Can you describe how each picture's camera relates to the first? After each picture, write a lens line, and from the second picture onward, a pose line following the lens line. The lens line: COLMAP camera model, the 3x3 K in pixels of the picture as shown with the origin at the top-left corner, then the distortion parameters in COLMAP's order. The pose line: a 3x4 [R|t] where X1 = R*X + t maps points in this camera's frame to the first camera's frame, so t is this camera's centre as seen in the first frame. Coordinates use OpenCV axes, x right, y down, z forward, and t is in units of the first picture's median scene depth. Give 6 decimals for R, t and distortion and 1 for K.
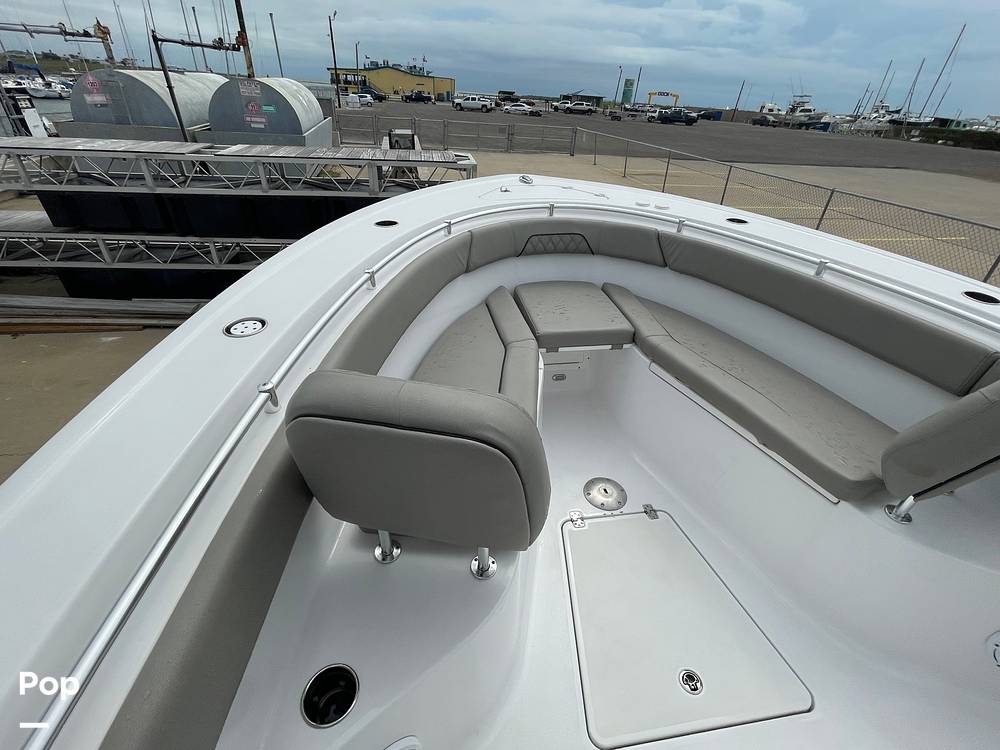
lens RADIAL K [[452.6, 0, 504.3], [0, 452.6, 379.3], [0, 0, 1]] dist [-0.015229, 0.008733]
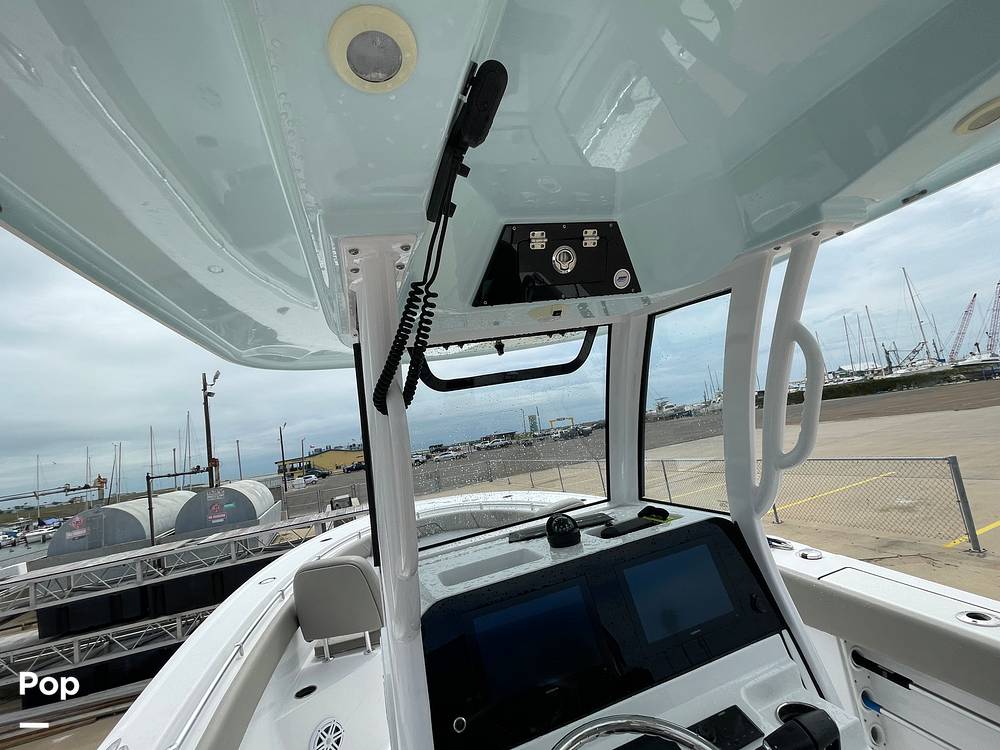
lens RADIAL K [[445.2, 0, 502.0], [0, 445.2, 377.3], [0, 0, 1]] dist [-0.000518, -0.001213]
pose [[0.965330, -0.190887, 0.178044, 0.025818], [0.260756, 0.736507, -0.624150, 0.052799], [-0.011988, 0.648937, 0.760747, -0.092334]]
